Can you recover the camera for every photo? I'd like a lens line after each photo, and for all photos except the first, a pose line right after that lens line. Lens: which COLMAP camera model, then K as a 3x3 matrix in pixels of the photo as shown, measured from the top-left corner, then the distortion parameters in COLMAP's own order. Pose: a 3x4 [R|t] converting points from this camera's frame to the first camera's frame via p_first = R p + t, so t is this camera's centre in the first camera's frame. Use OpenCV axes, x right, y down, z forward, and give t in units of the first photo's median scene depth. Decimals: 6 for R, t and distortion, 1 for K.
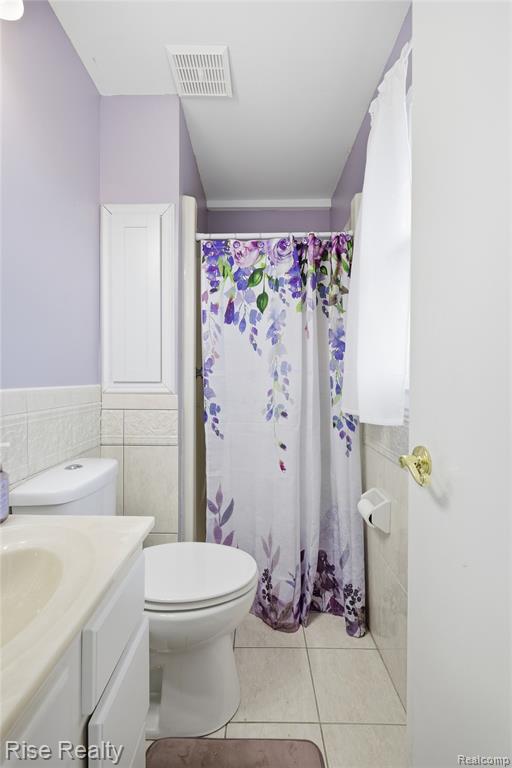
lens RADIAL K [[334.8, 0, 257.7], [0, 334.8, 382.8], [0, 0, 1]] dist [0.002168, 0.000044]
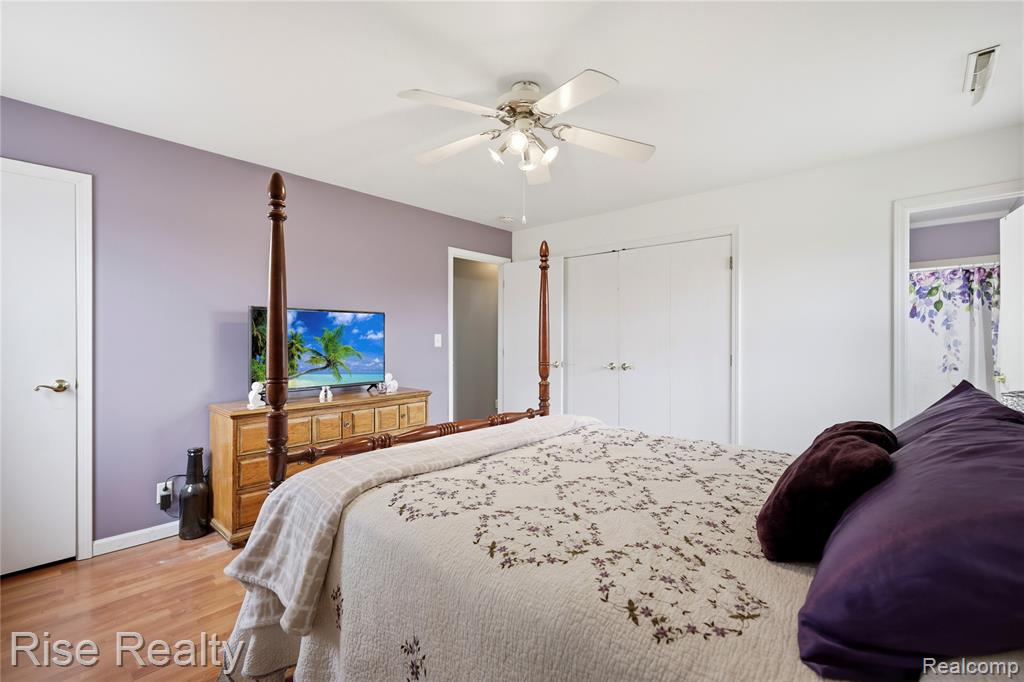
lens RADIAL K [[446.4, 0, 518.2], [0, 446.4, 339.2], [0, 0, 1]] dist [0.002168, 0.000044]
pose [[0.748896, -0.005904, -0.662661, -0.086348], [-0.004269, 0.999897, -0.013733, -0.022021], [0.662674, 0.013113, 0.748793, -2.315888]]
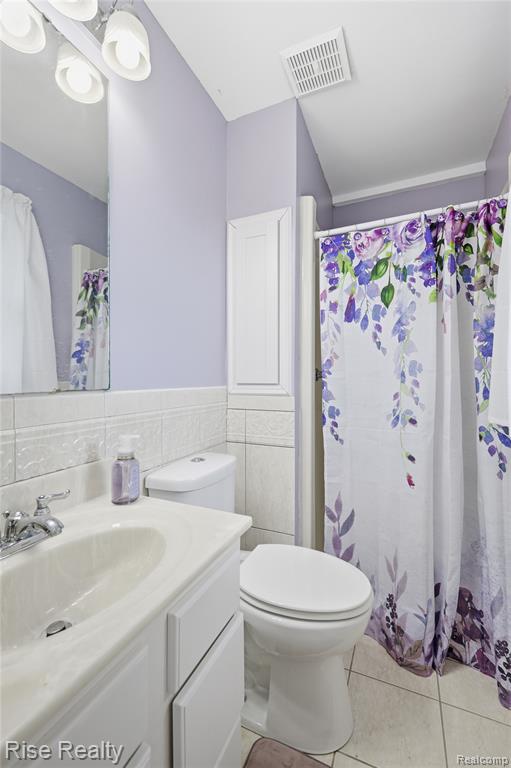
lens RADIAL K [[334.8, 0, 253.4], [0, 334.8, 383.2], [0, 0, 1]] dist [0.002168, 0.000044]
pose [[0.915350, 0.001395, -0.402656, 0.048986], [-0.002992, 0.999990, -0.003335, -0.000856], [0.402647, 0.004258, 0.915345, 0.034748]]
